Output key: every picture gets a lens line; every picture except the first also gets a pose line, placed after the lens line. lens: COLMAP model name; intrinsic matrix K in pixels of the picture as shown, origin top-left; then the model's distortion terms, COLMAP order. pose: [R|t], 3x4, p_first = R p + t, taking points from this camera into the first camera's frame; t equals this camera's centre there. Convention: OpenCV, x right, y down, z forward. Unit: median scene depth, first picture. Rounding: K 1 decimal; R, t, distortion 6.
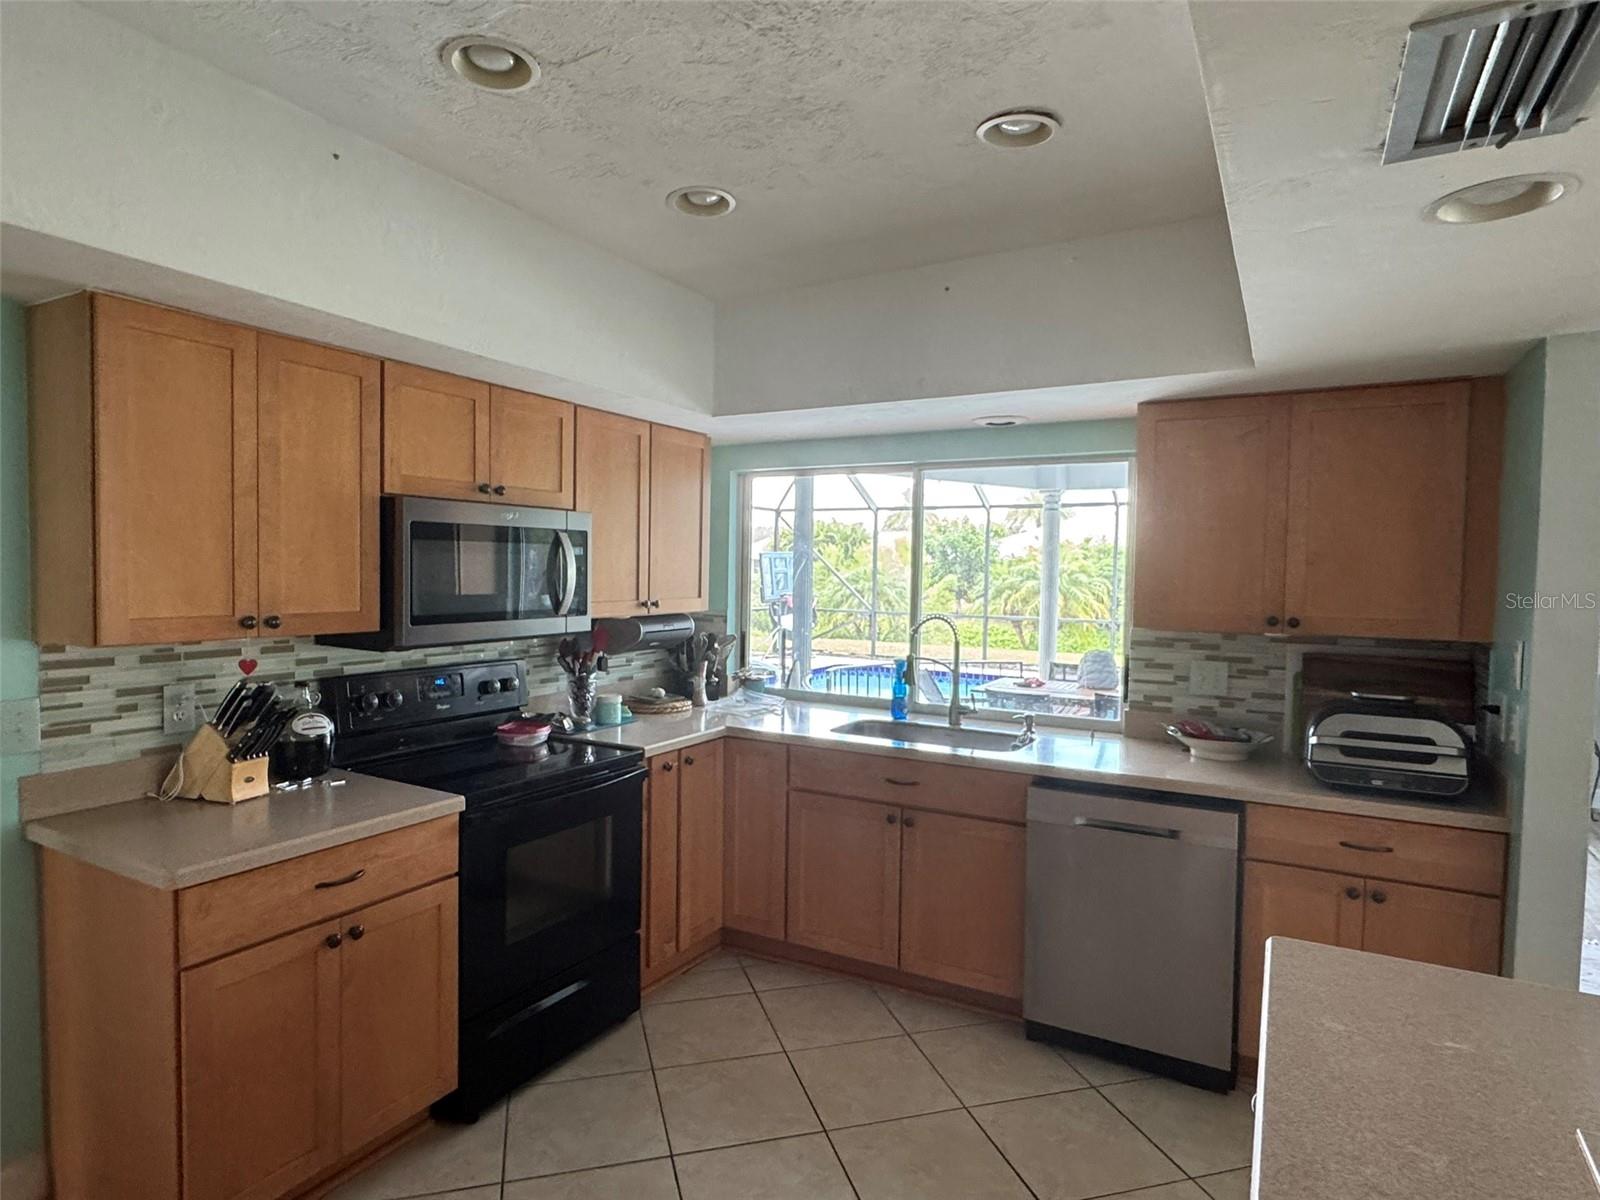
lens RADIAL K [[901.1, 0, 799.6], [0, 901.1, 589.9], [0, 0, 1]] dist [-0.004329, 0.001167]
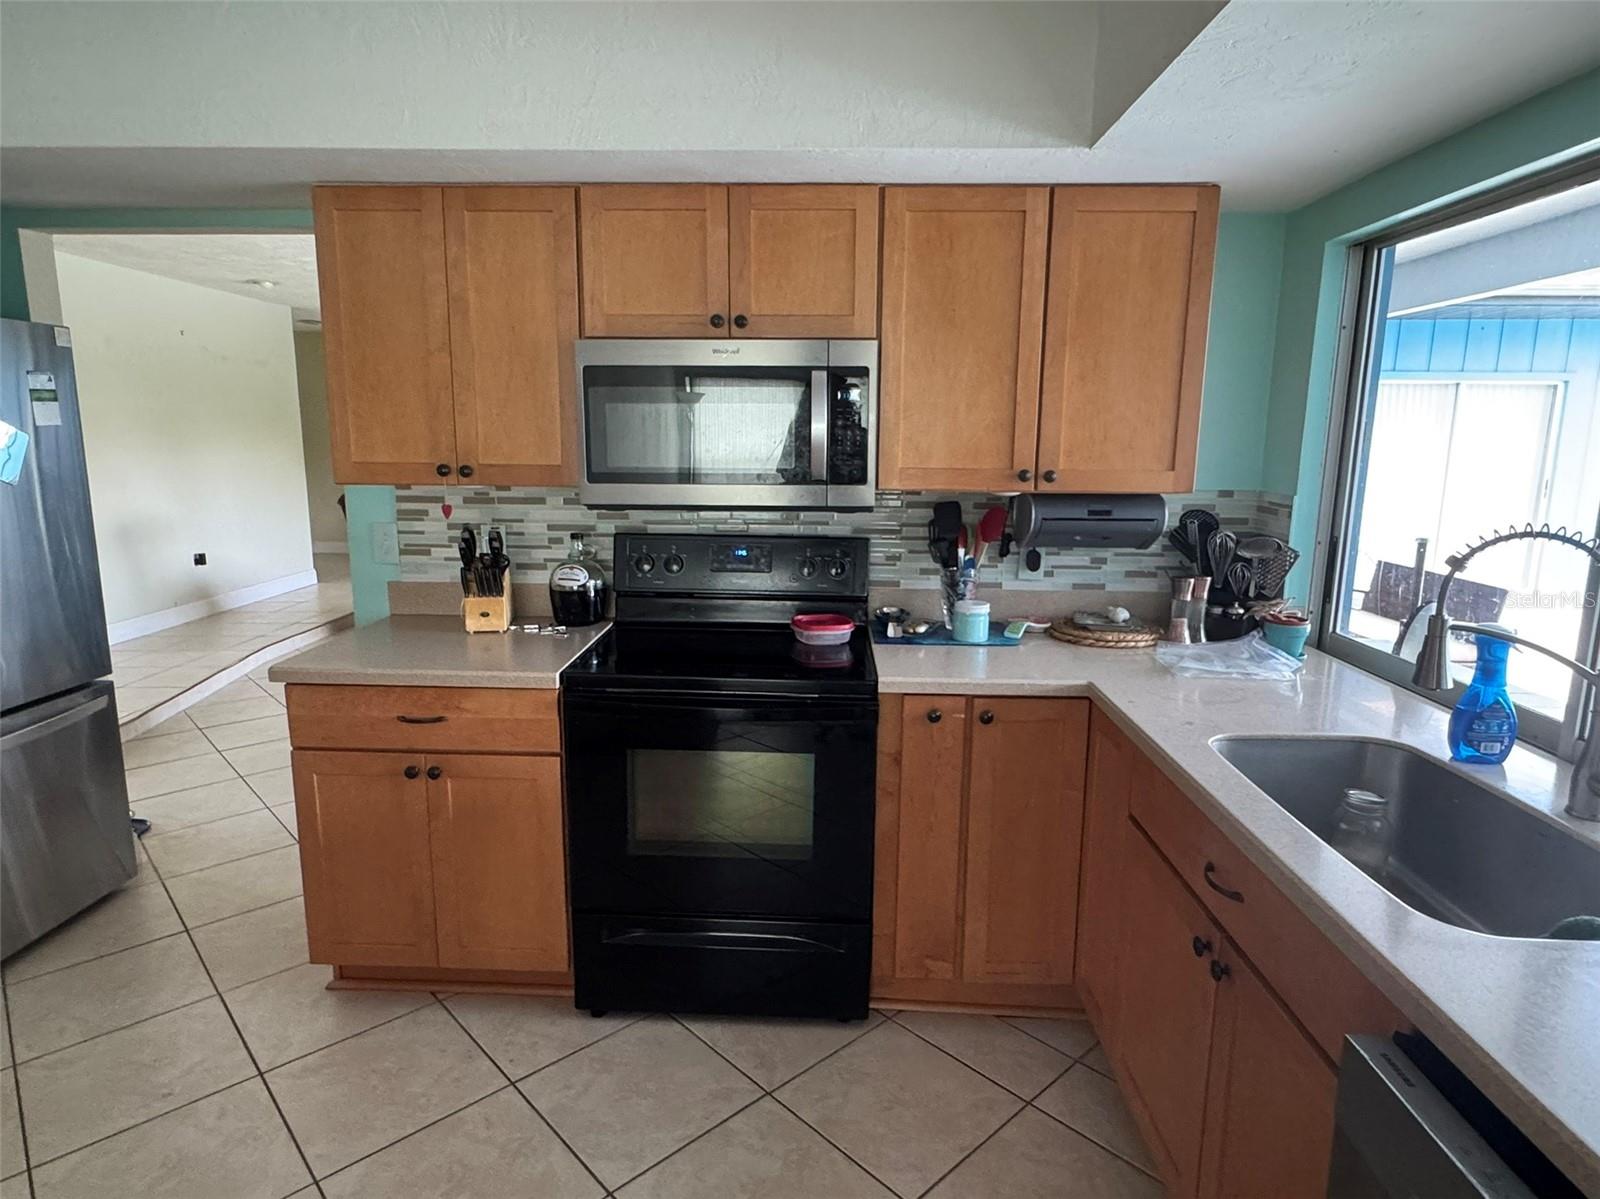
lens RADIAL K [[901.1, 0, 799.6], [0, 901.1, 589.4], [0, 0, 1]] dist [-0.004329, 0.001167]
pose [[0.453193, 0.140049, -0.880342, 0.491709], [-0.023845, 0.989132, 0.145081, 0.009199], [0.891093, -0.044758, 0.451608, 0.774686]]
